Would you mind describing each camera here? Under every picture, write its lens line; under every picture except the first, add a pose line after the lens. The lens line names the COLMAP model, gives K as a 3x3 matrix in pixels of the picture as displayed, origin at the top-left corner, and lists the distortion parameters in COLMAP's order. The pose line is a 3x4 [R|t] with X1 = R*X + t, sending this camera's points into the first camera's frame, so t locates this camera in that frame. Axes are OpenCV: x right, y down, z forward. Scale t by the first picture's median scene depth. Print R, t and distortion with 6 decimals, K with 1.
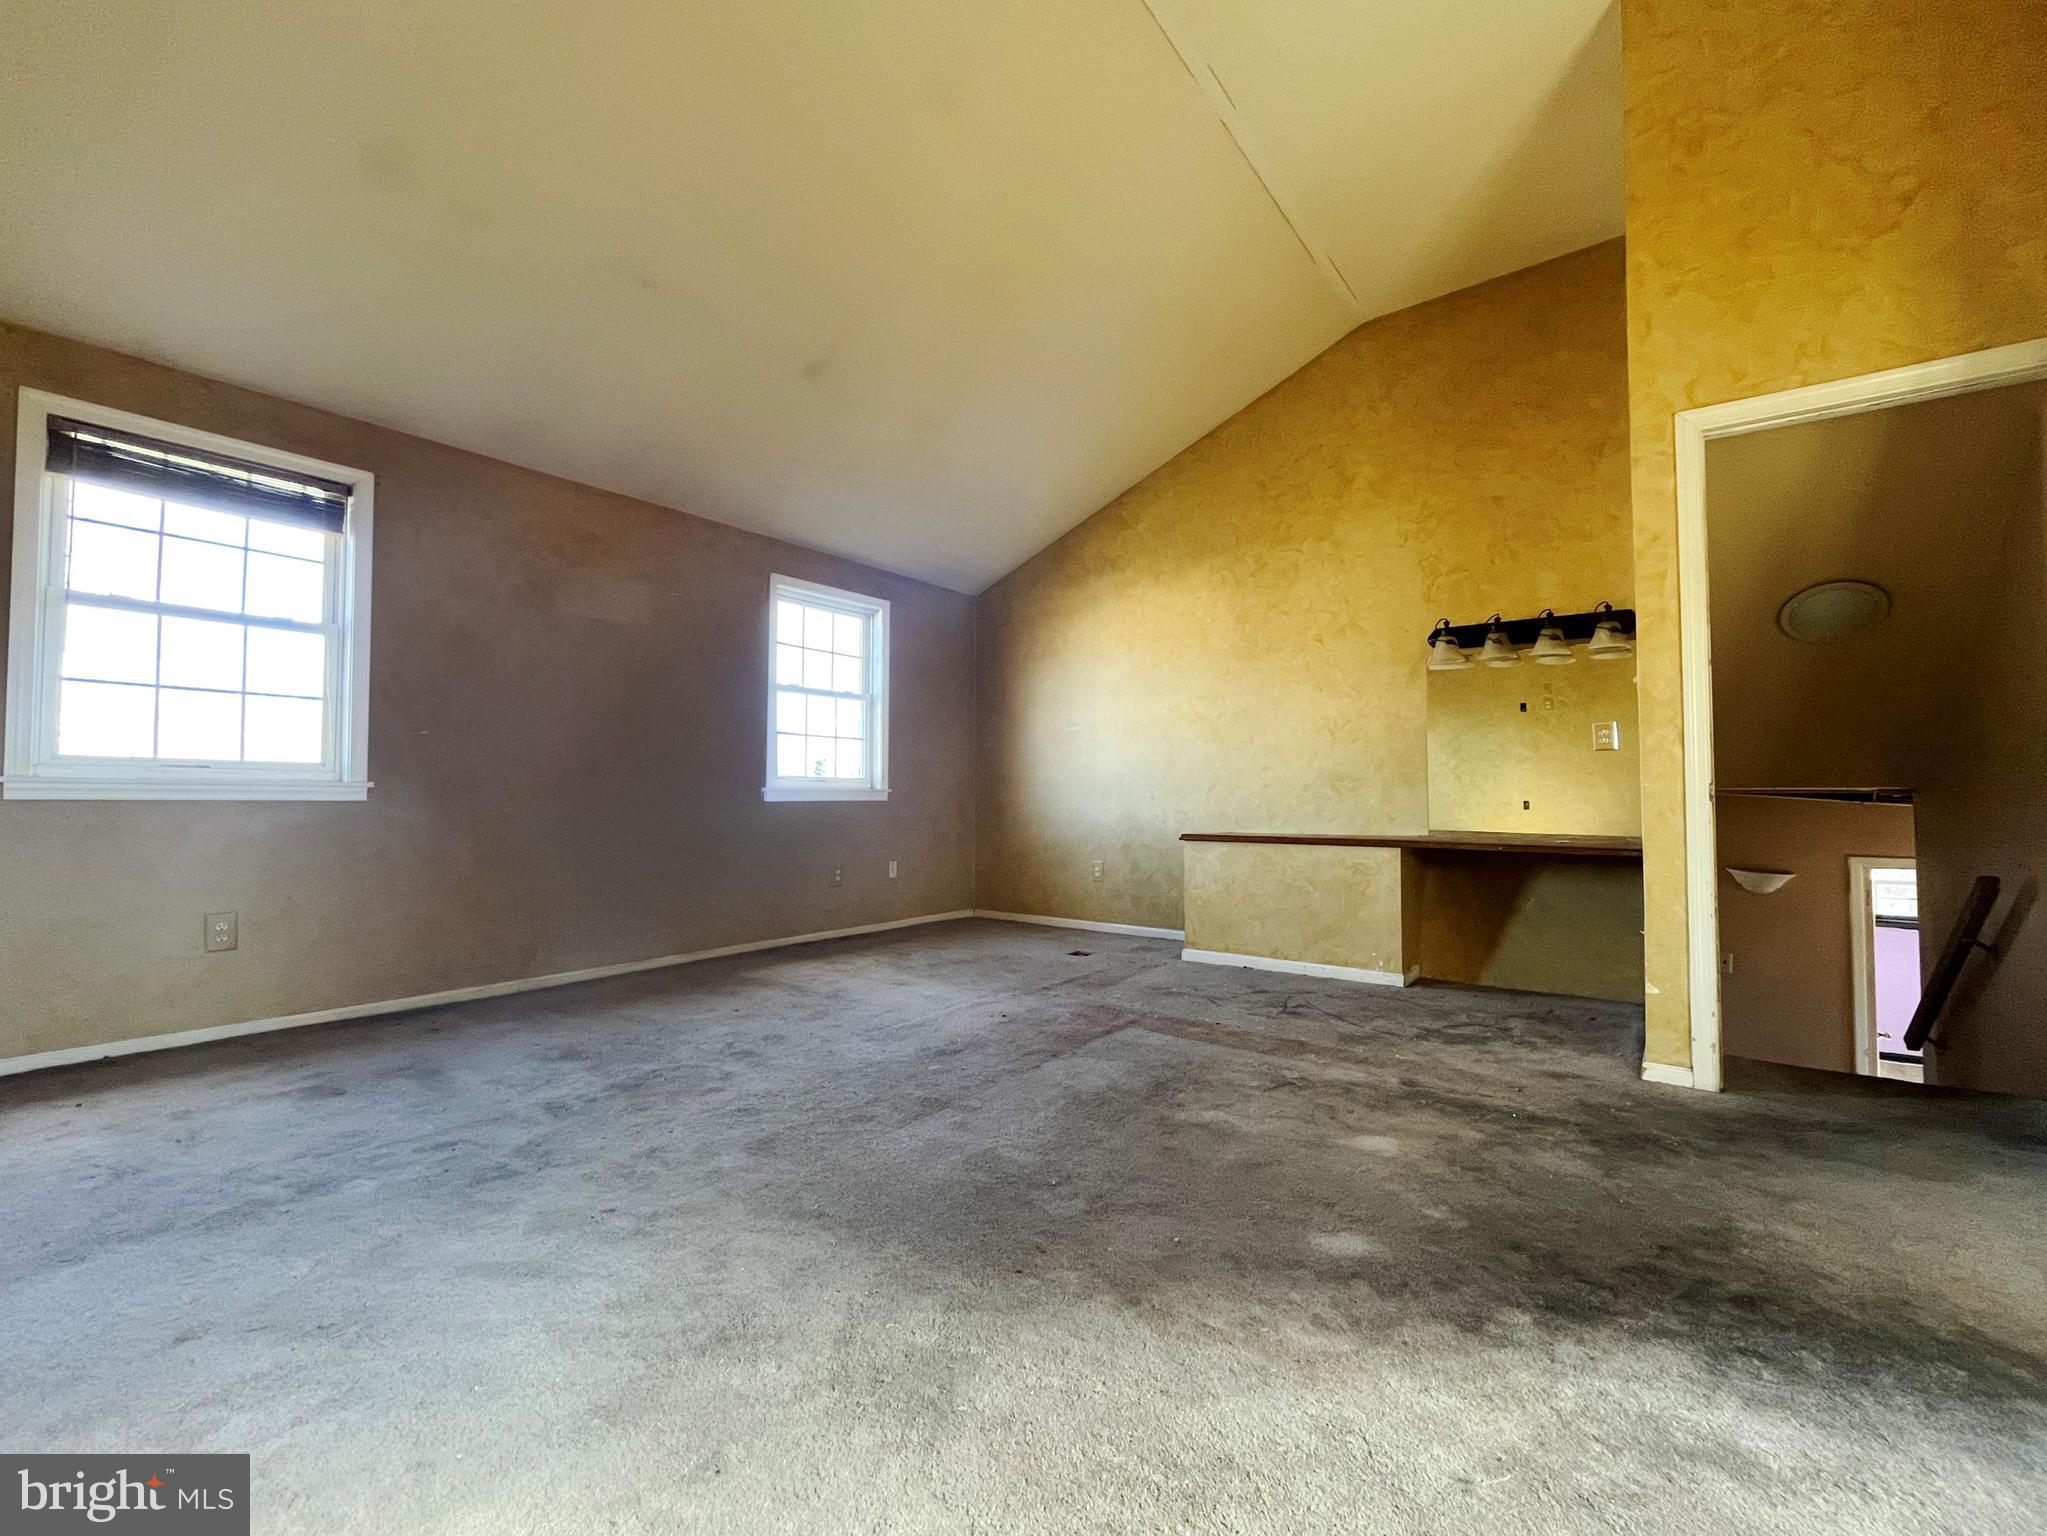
lens RADIAL K [[825.3, 0, 1057.8], [0, 825.3, 774.5], [0, 0, 1]] dist [0.003555, -0.000768]
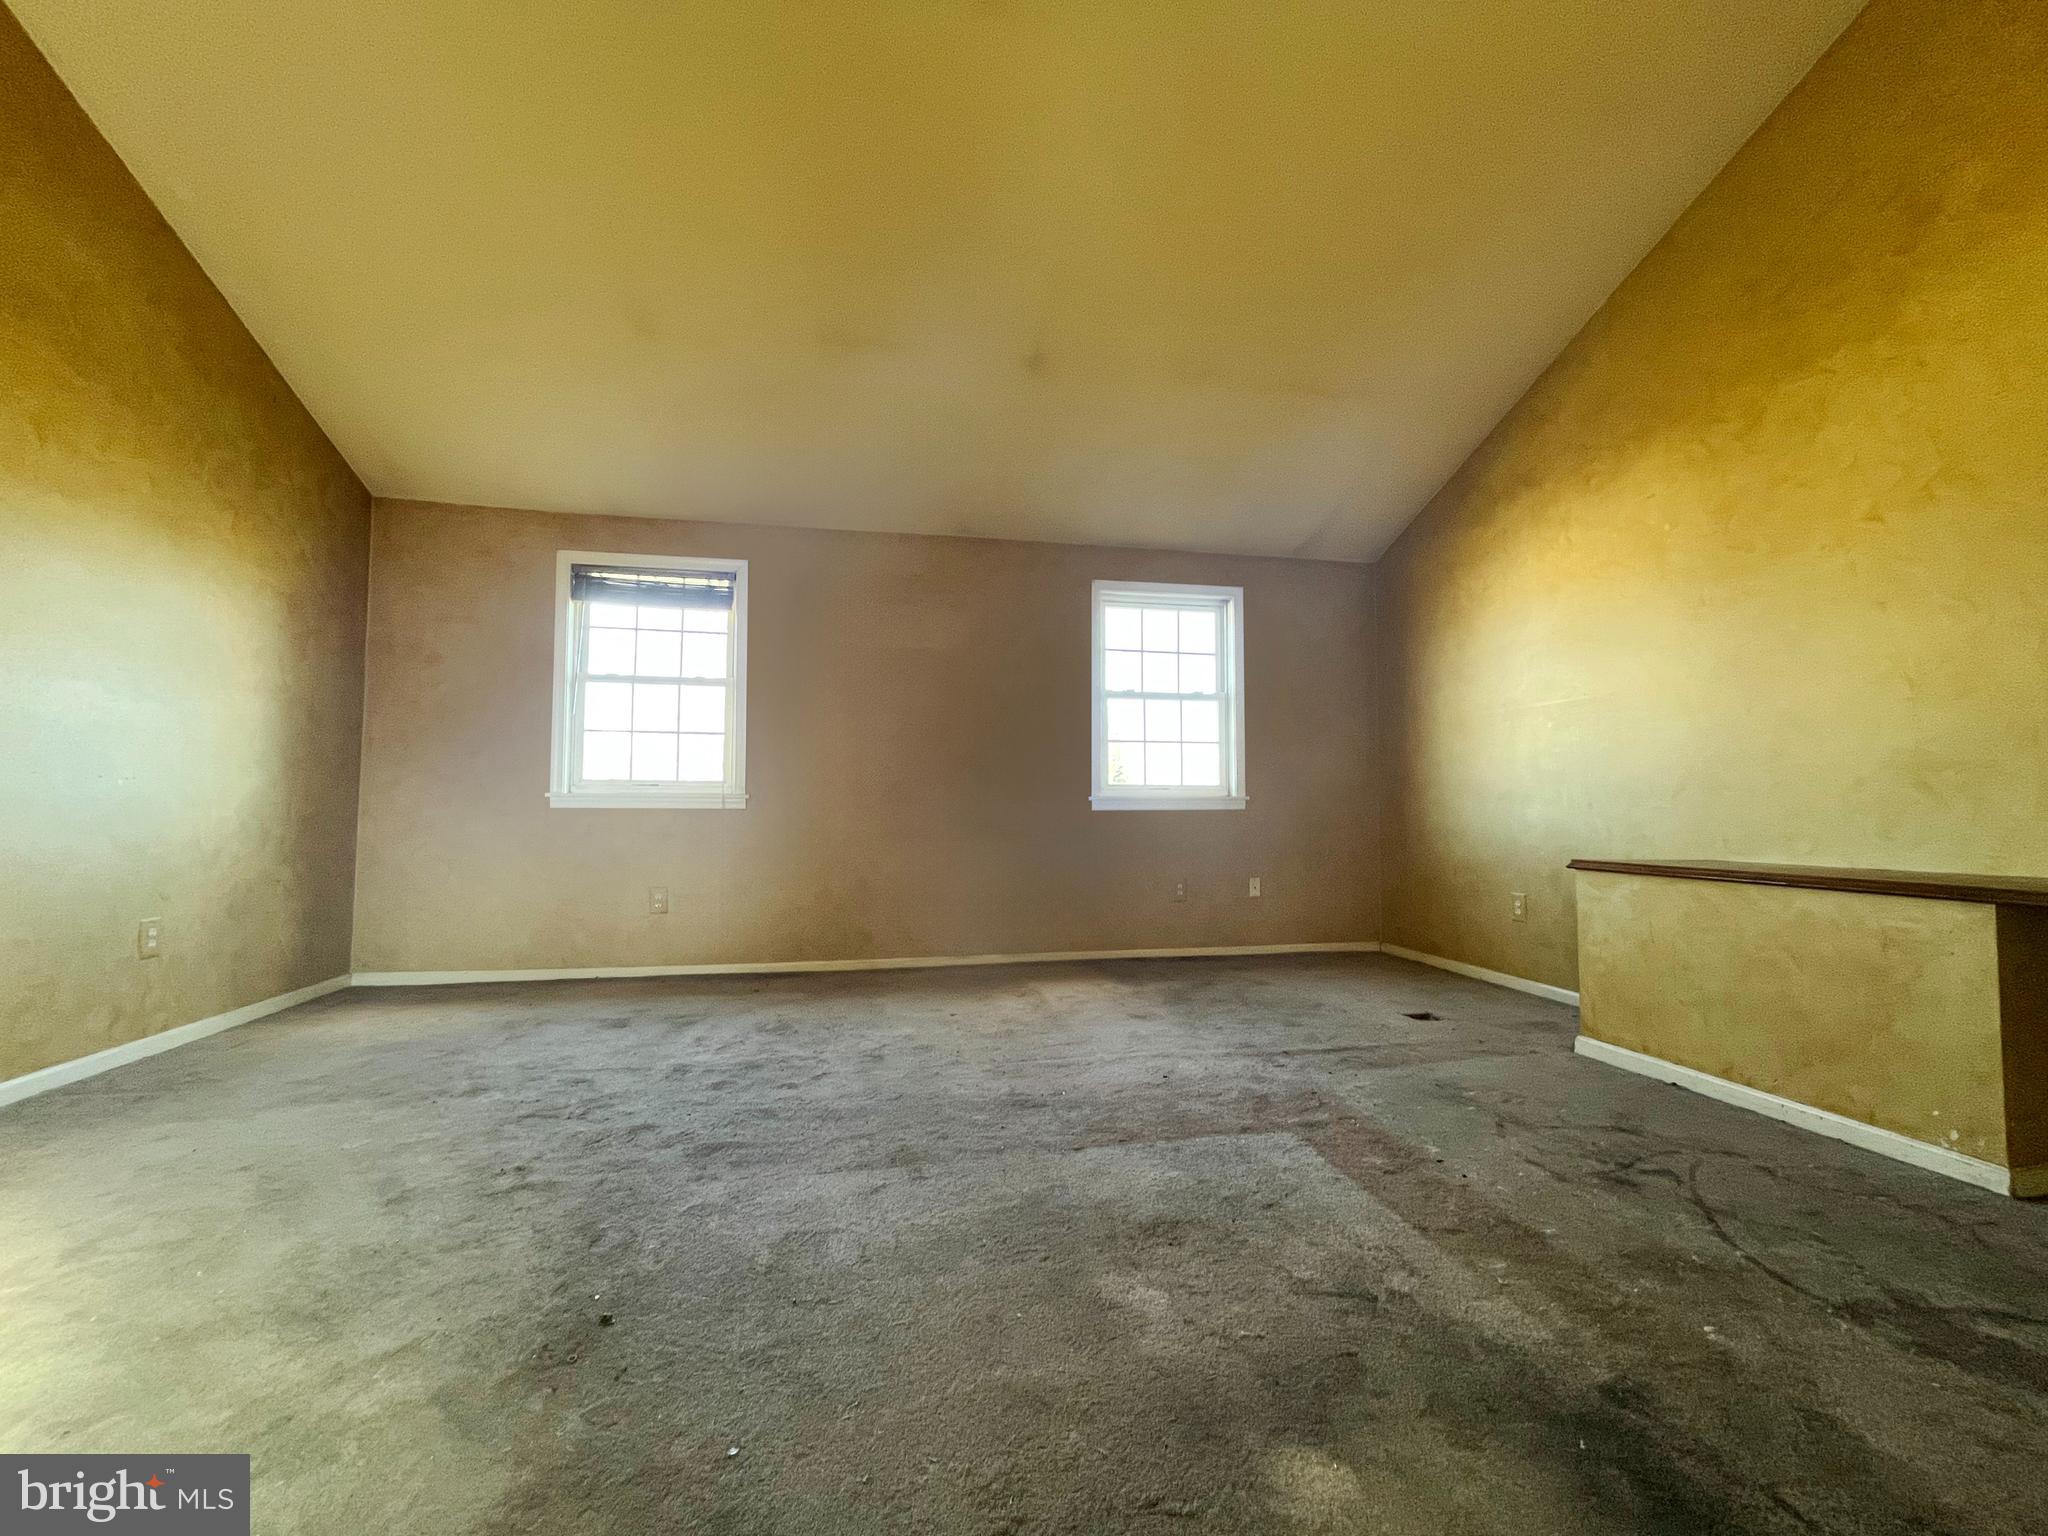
lens RADIAL K [[825.7, 0, 1023.2], [0, 825.7, 770.4], [0, 0, 1]] dist [0.003555, -0.000768]
pose [[0.749631, -0.031991, -0.661083, 0.314983], [0.019402, 0.999464, -0.026366, 0.012380], [0.661572, 0.006938, 0.749850, 0.261012]]
